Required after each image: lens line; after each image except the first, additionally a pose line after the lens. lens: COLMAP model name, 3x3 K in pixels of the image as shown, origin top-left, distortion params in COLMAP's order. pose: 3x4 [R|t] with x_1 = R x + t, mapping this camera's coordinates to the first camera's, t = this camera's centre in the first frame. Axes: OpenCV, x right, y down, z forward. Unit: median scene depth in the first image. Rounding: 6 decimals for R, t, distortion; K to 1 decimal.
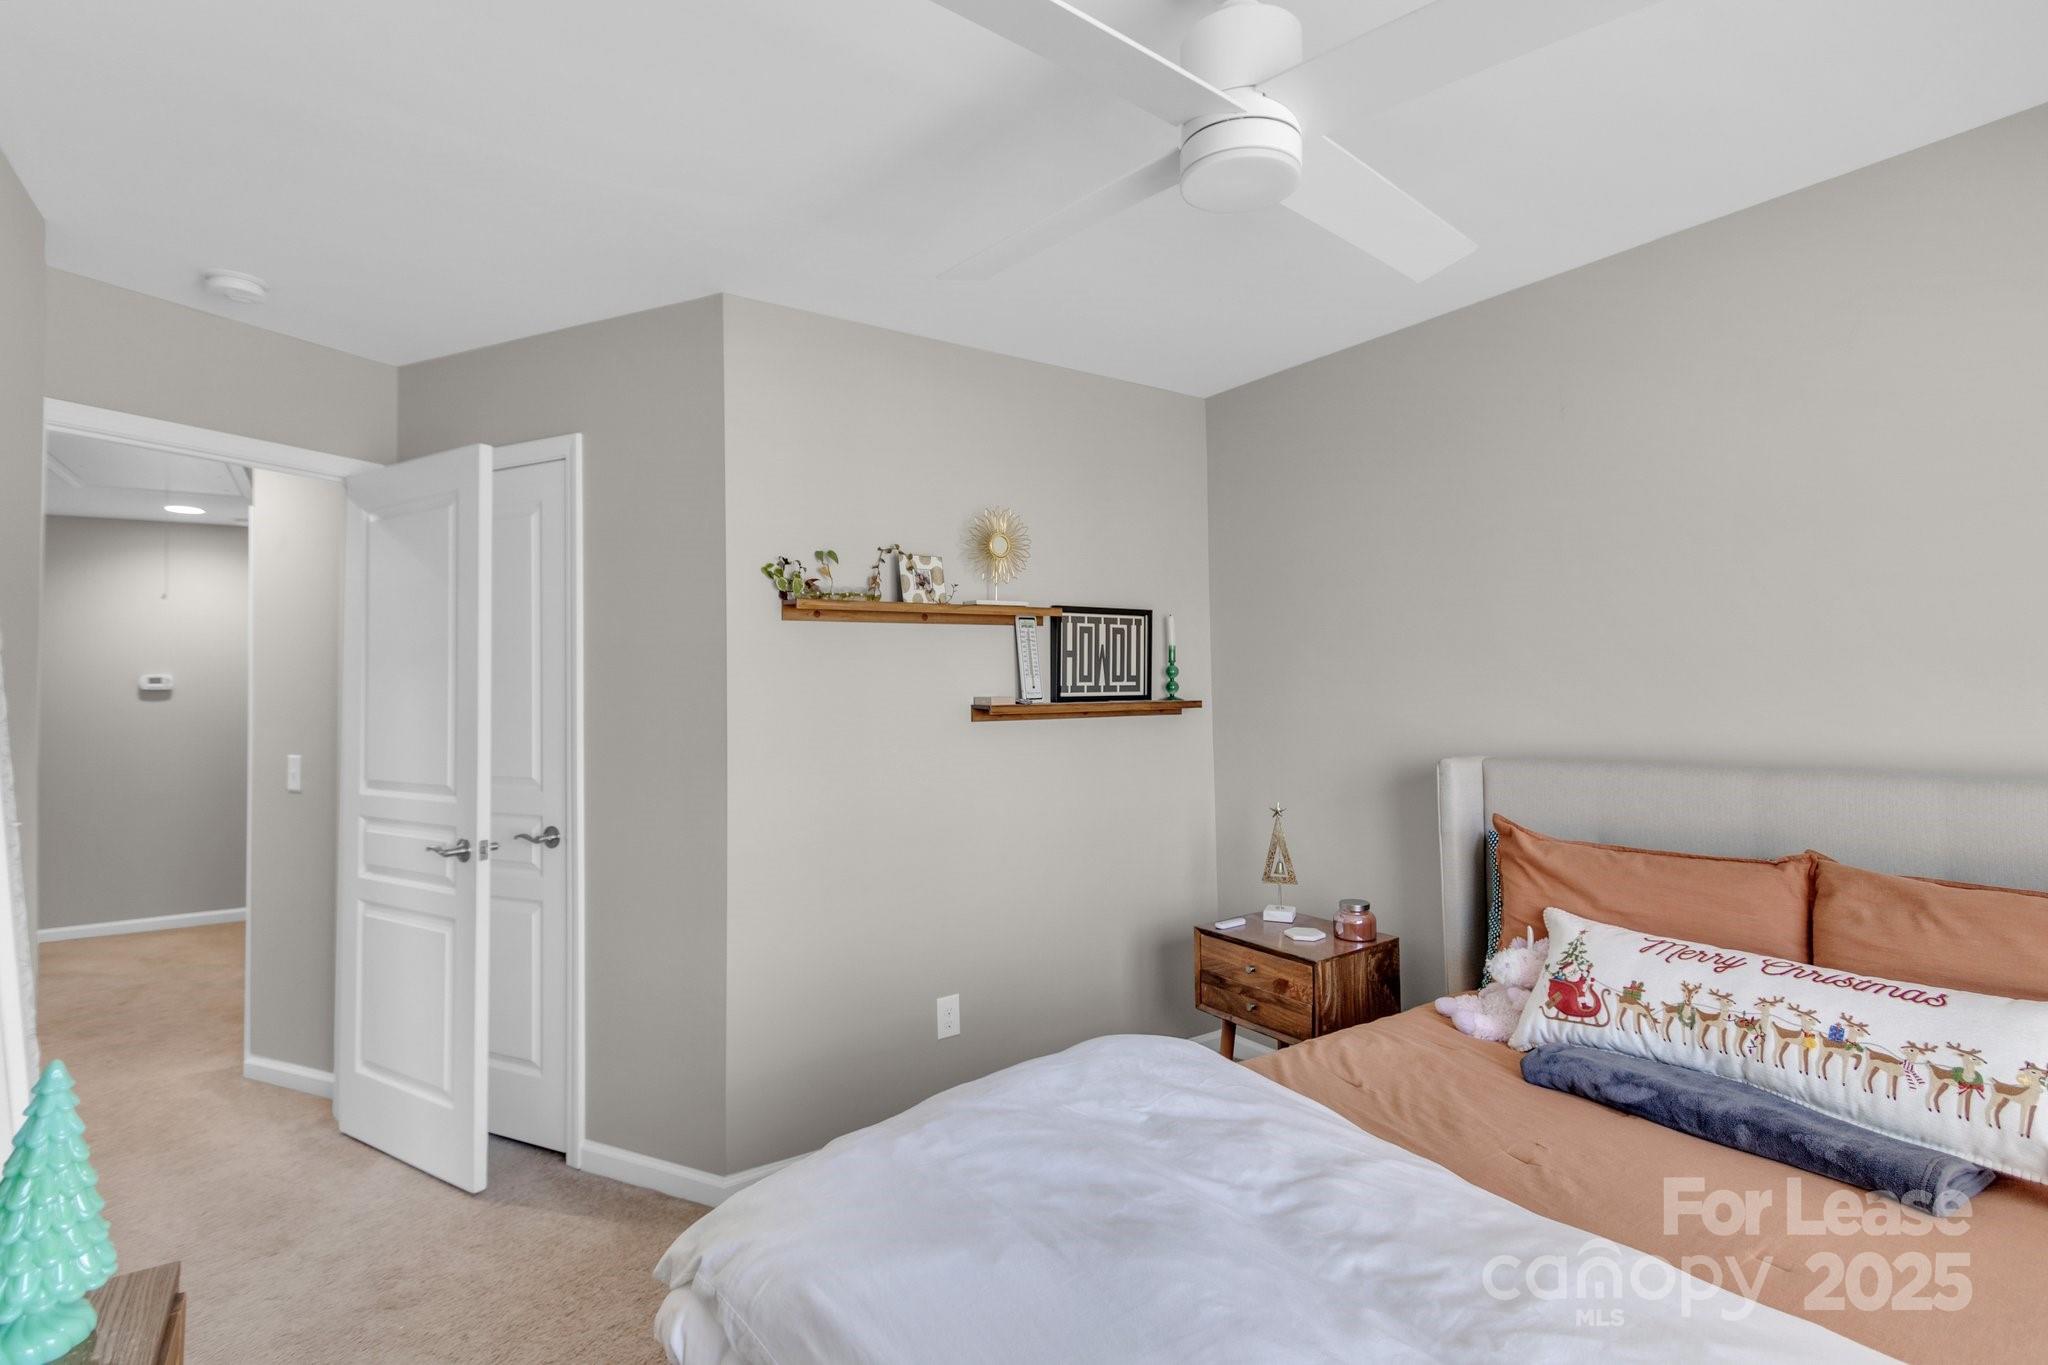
lens RADIAL K [[989.9, 0, 1024.0], [0, 989.9, 682.5], [0, 0, 1]] dist [0.000593, -0.000451]
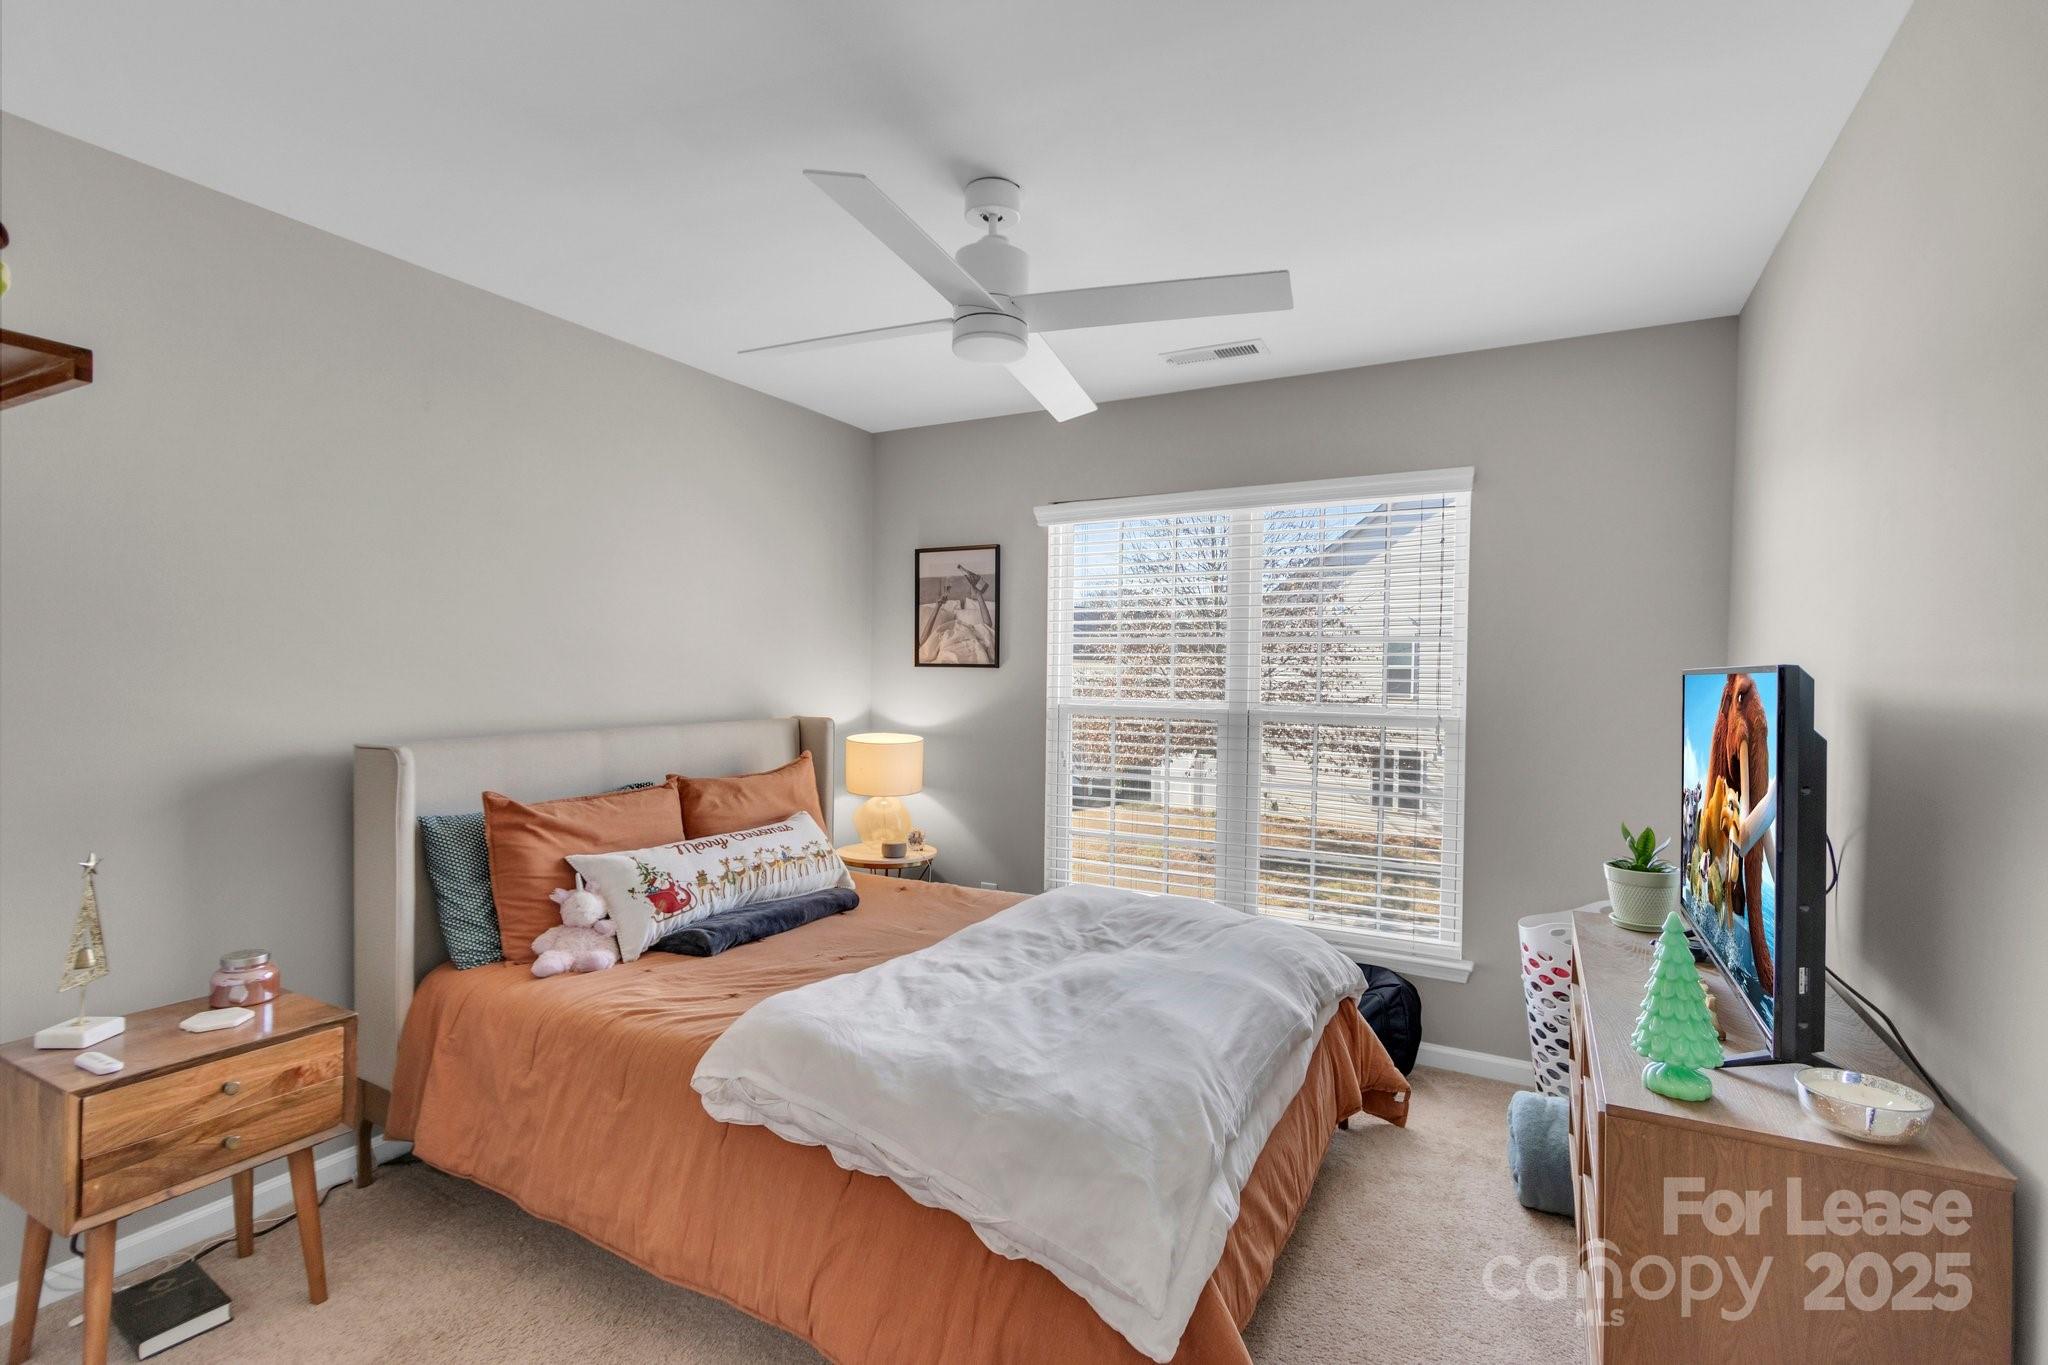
lens RADIAL K [[953.6, 0, 1016.2], [0, 953.6, 725.7], [0, 0, 1]] dist [0.002969, 0.000036]
pose [[-0.451002, -0.043753, 0.891450, -0.902848], [-0.009866, 0.998981, 0.044039, 0.016077], [-0.892469, 0.011067, -0.450974, 1.268211]]
